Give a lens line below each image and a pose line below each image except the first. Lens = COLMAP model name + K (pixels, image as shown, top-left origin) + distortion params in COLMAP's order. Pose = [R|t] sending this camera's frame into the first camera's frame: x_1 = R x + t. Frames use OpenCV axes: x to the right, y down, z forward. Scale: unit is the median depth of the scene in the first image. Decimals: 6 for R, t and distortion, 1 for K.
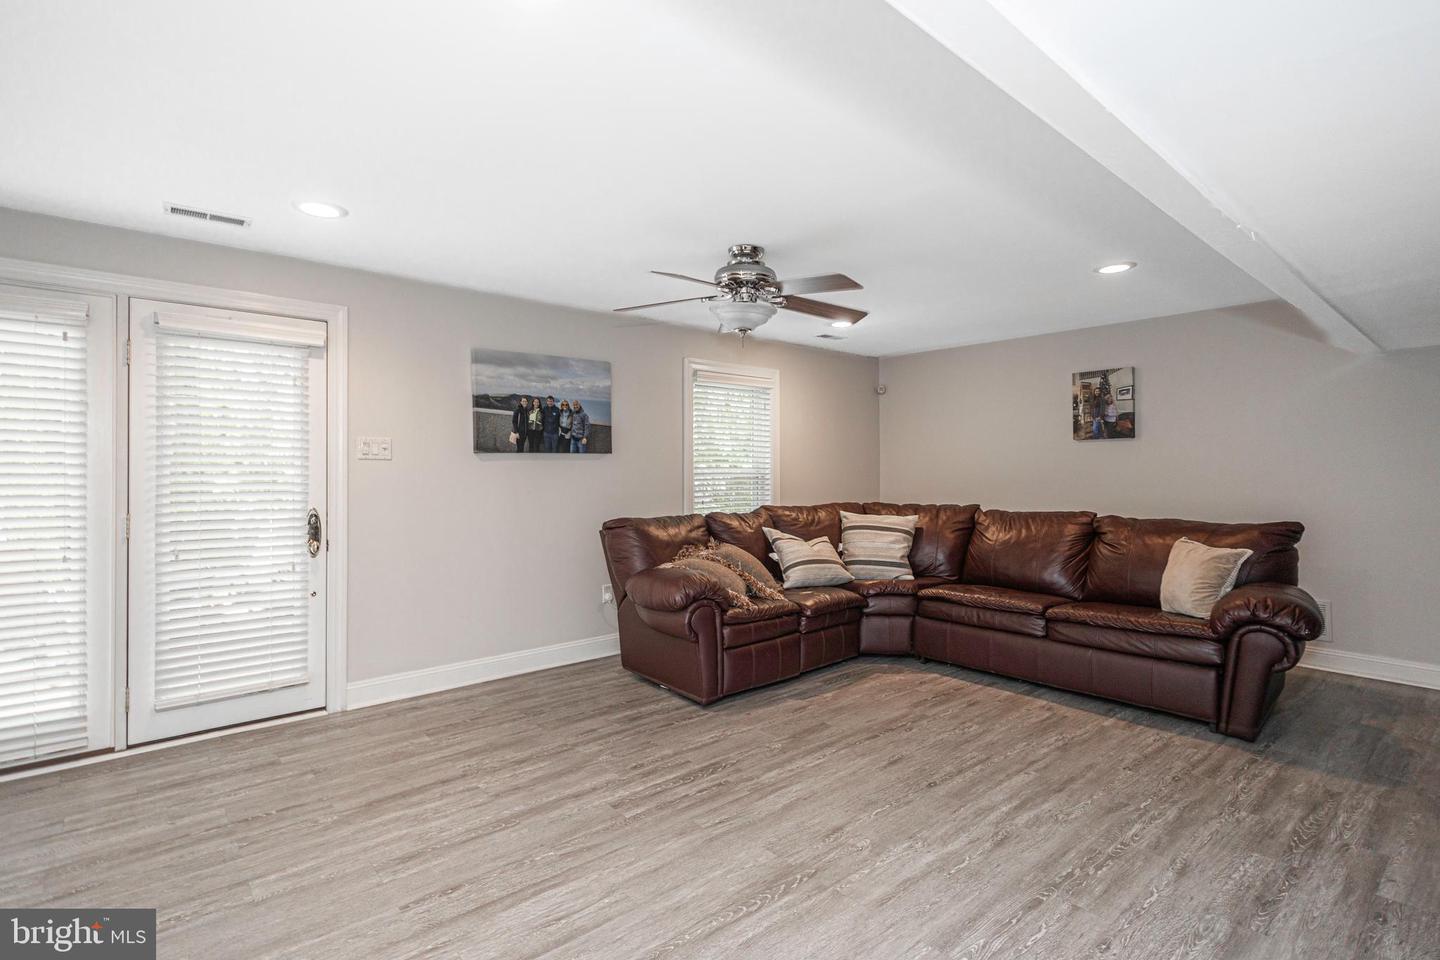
lens RADIAL K [[671.0, 0, 719.6], [0, 671.0, 470.9], [0, 0, 1]] dist [0.004042, -0.000354]
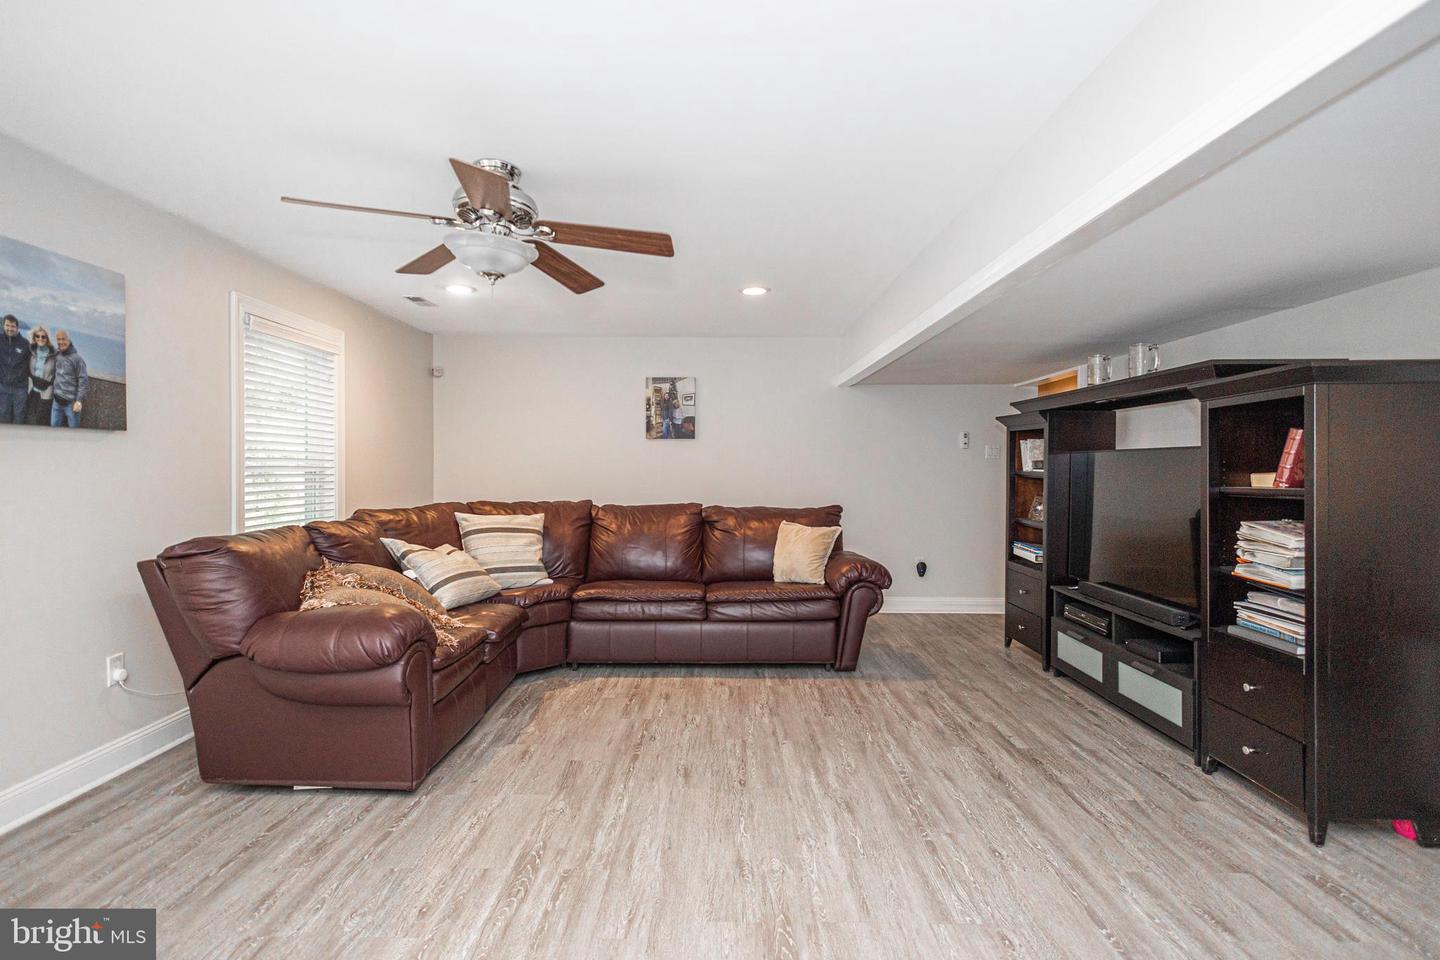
lens RADIAL K [[676.5, 0, 718.9], [0, 676.5, 475.7], [0, 0, 1]] dist [0.005714, 0.000099]
pose [[0.668271, -0.002408, 0.743914, -0.295437], [-0.005278, 0.999954, 0.007977, 0.006924], [-0.743899, -0.009257, 0.668227, 0.244876]]
